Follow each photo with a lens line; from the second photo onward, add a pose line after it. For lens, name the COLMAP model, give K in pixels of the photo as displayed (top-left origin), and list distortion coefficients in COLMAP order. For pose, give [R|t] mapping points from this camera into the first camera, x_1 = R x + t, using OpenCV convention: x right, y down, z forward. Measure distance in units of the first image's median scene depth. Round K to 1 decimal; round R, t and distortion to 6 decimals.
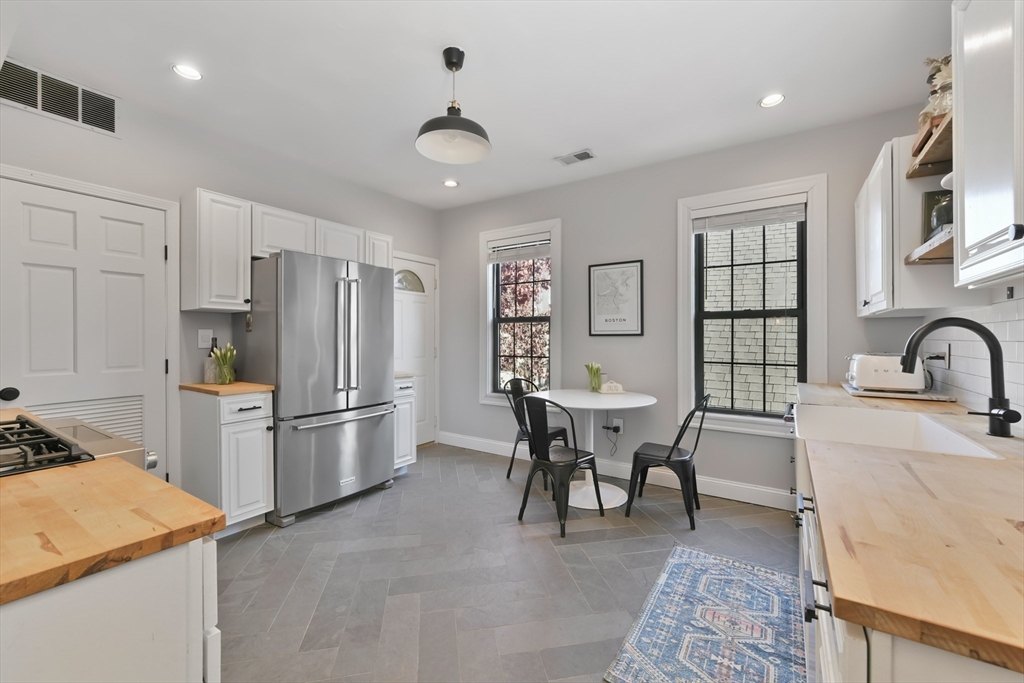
lens RADIAL K [[417.6, 0, 517.9], [0, 417.6, 338.1], [0, 0, 1]] dist [0.001684, 0.001724]
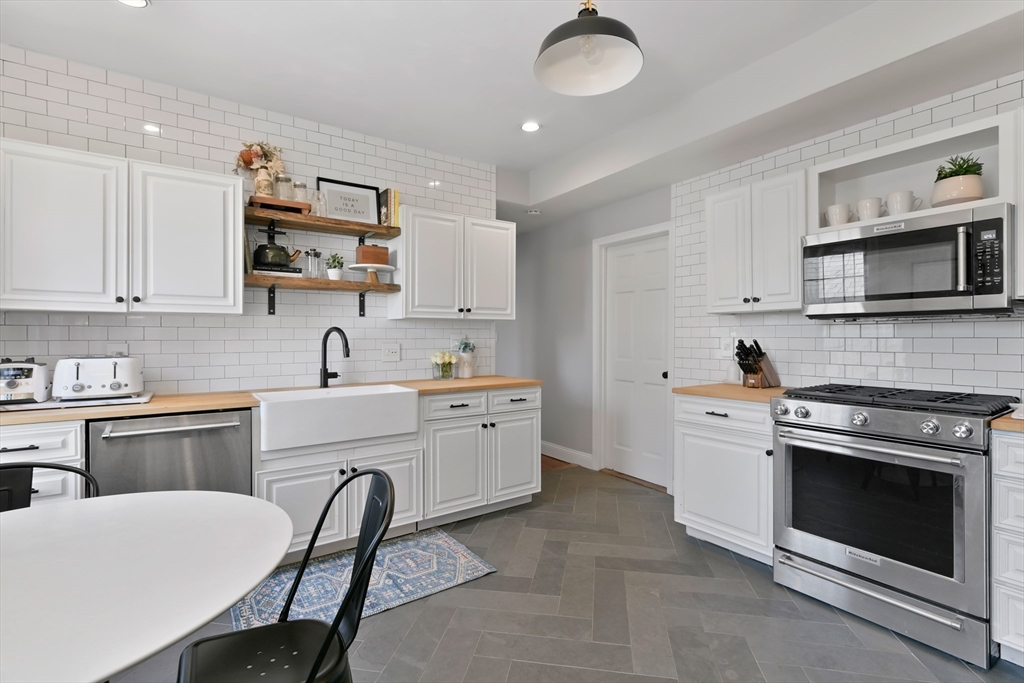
lens RADIAL K [[466.5, 0, 516.9], [0, 466.5, 338.0], [0, 0, 1]] dist [-0.000345, 0.000284]
pose [[-0.926085, -0.000120, 0.377315, -0.227295], [0.001628, 0.999989, 0.004313, -0.003001], [-0.377312, 0.004608, -0.926075, 1.189509]]
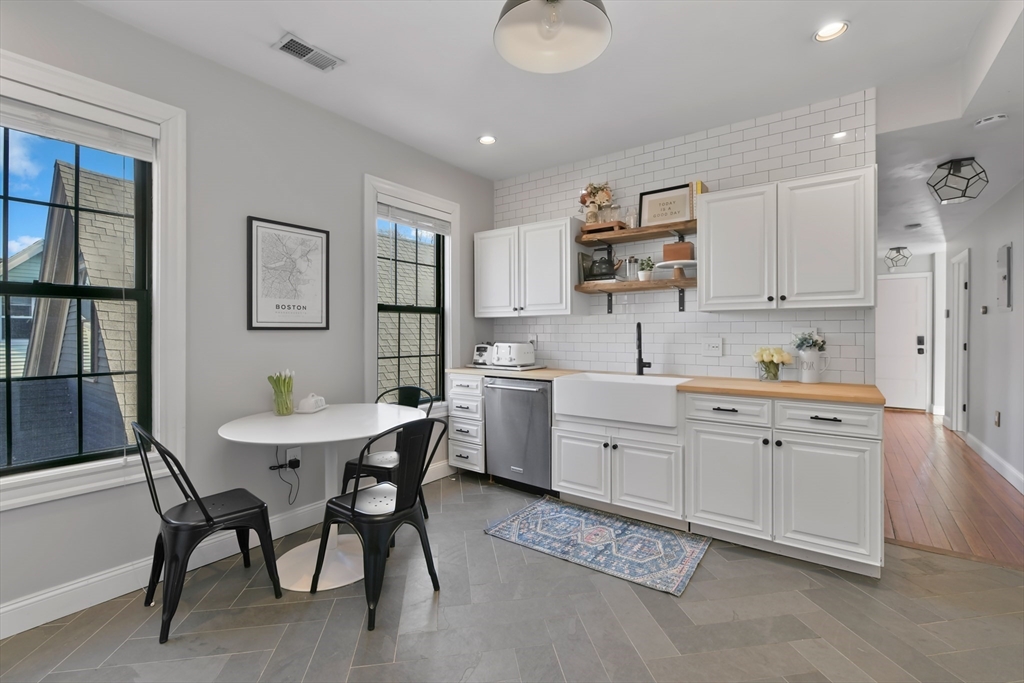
lens RADIAL K [[444.3, 0, 518.1], [0, 444.3, 331.5], [0, 0, 1]] dist [-0.005318, 0.000903]
pose [[0.044361, -0.000806, 0.999015, -0.565344], [0.003052, 0.999995, 0.000672, -0.002177], [-0.999011, 0.003020, 0.044363, 0.687293]]
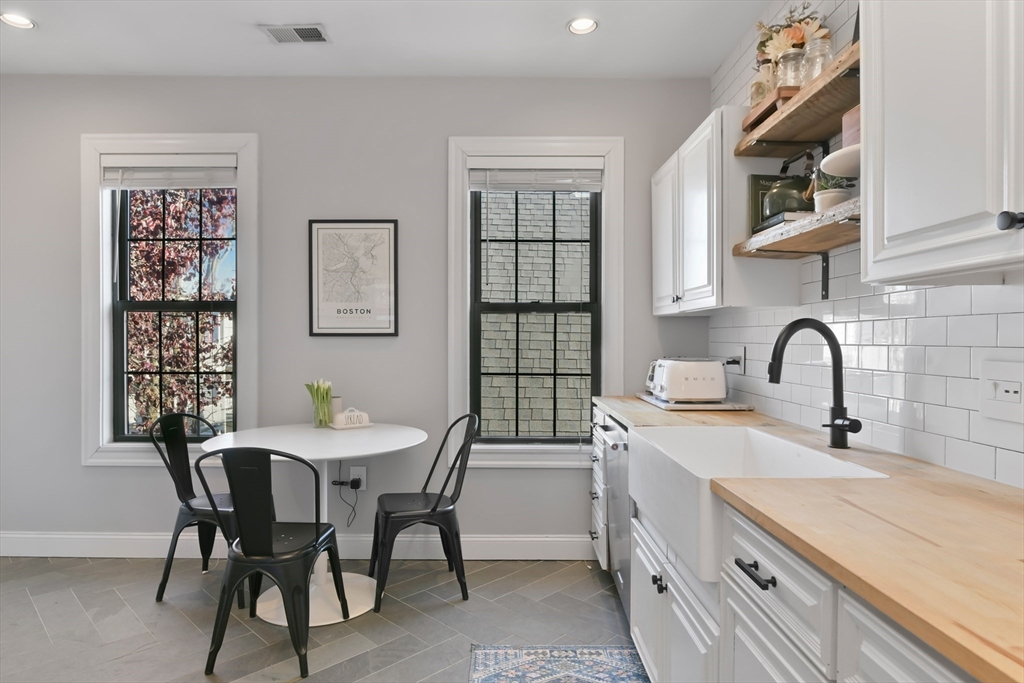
lens RADIAL K [[601.8, 0, 508.4], [0, 601.8, 342.5], [0, 0, 1]] dist [-0.010067, 0.004436]
pose [[0.835473, -0.002224, 0.549526, -0.082201], [-0.001914, 0.999974, 0.006957, -0.002881], [-0.549527, -0.006864, 0.835447, 0.131639]]
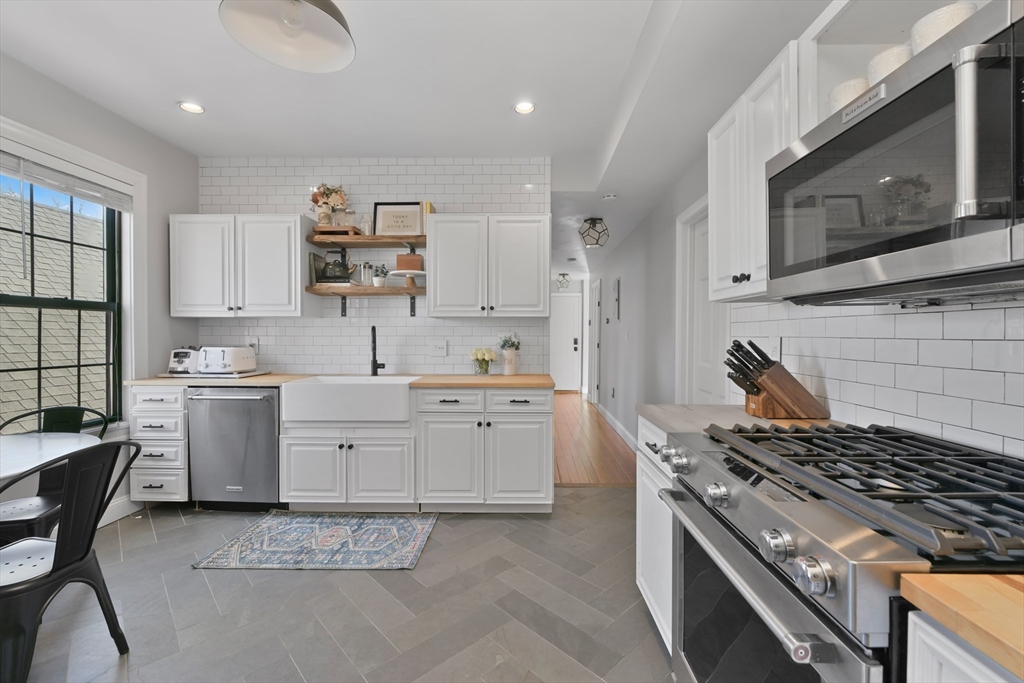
lens RADIAL K [[428.7, 0, 519.0], [0, 428.7, 338.3], [0, 0, 1]] dist [-0.000719, 0.000431]
pose [[-0.531799, -0.009410, 0.846818, -0.598786], [-0.001464, 0.999947, 0.010192, -0.002377], [-0.846869, 0.004180, -0.531785, 0.708937]]
